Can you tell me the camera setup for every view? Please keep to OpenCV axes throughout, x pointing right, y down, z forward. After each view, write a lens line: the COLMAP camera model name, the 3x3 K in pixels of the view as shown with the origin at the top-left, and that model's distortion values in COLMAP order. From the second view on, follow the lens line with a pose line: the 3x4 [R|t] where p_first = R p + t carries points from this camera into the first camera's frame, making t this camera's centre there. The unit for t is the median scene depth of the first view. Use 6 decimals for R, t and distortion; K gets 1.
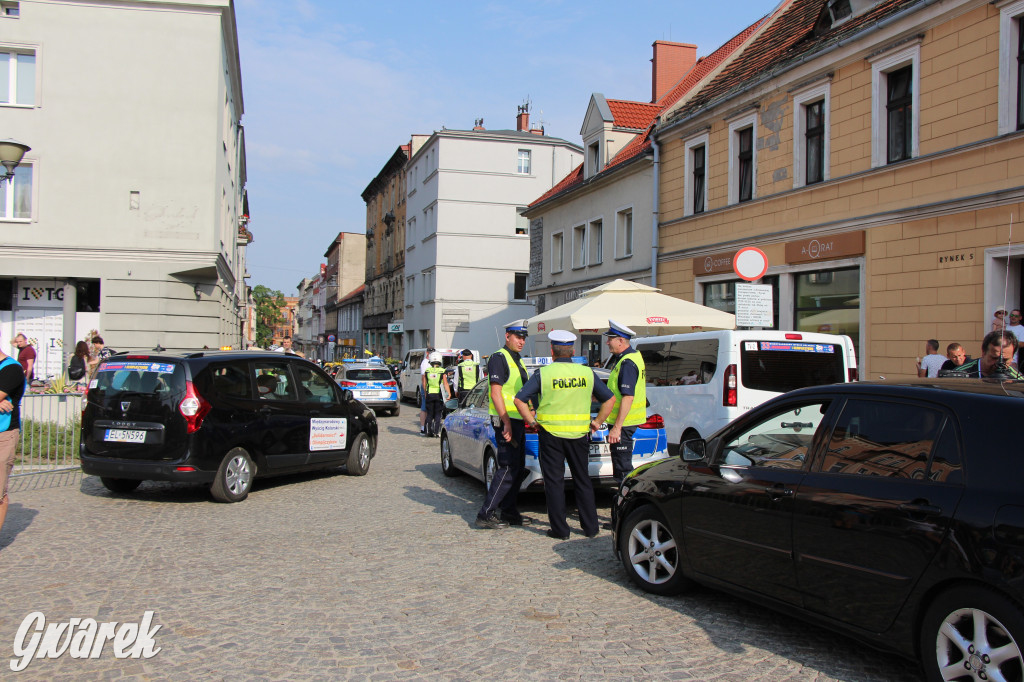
lens RADIAL K [[919.3, 0, 512.0], [0, 919.3, 341.0], [0, 0, 1]] dist [-0.152737, 0.198978]
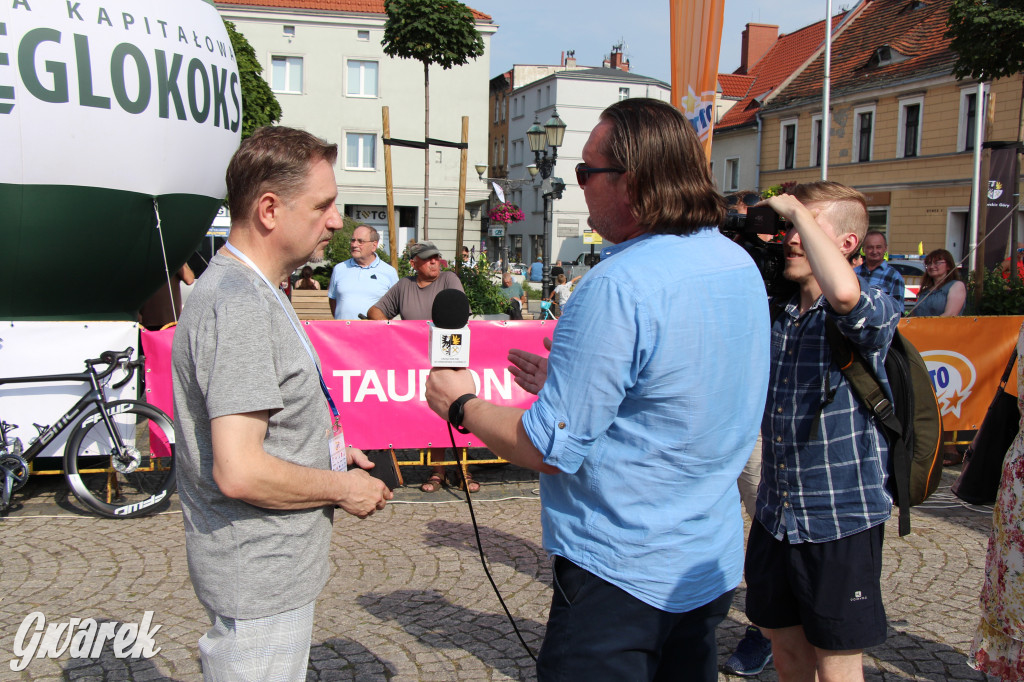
lens RADIAL K [[919.3, 0, 512.0], [0, 919.3, 341.0], [0, 0, 1]] dist [-0.152737, 0.198978]
pose [[0.999169, 0.012405, -0.038828, -0.221905], [-0.008182, 0.994218, 0.107071, -0.006571], [0.039932, -0.106664, 0.993493, -0.642426]]
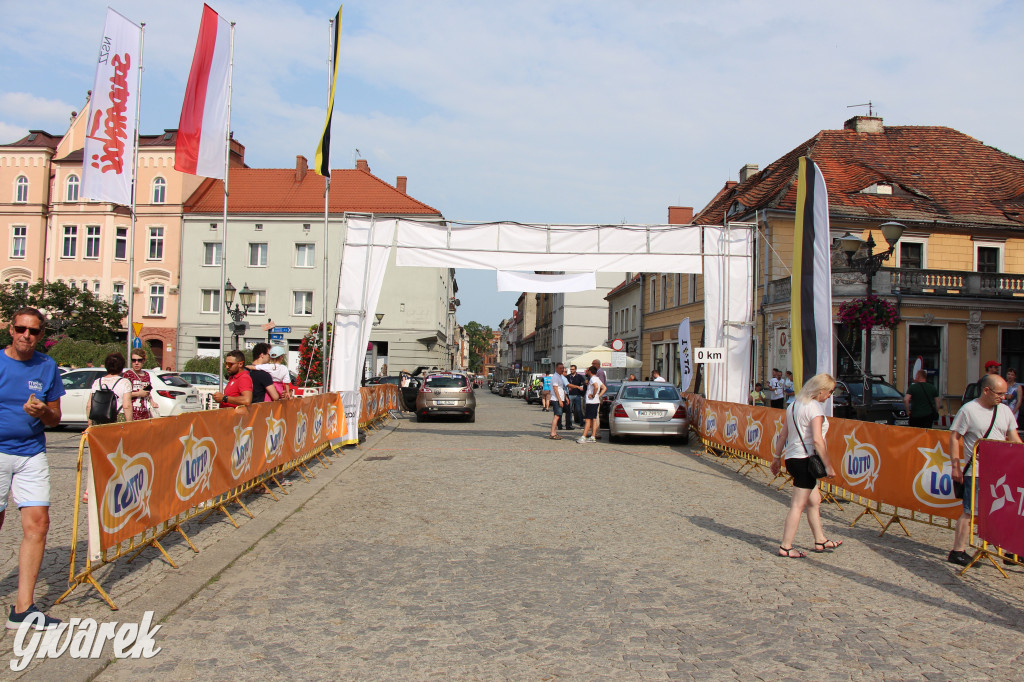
lens RADIAL K [[919.3, 0, 512.0], [0, 919.3, 341.0], [0, 0, 1]] dist [-0.152737, 0.198978]
pose [[0.972518, 0.006368, -0.232741, 0.404310], [-0.013089, 0.999540, -0.027345, -0.009923], [0.232460, 0.029640, 0.972154, -1.225965]]
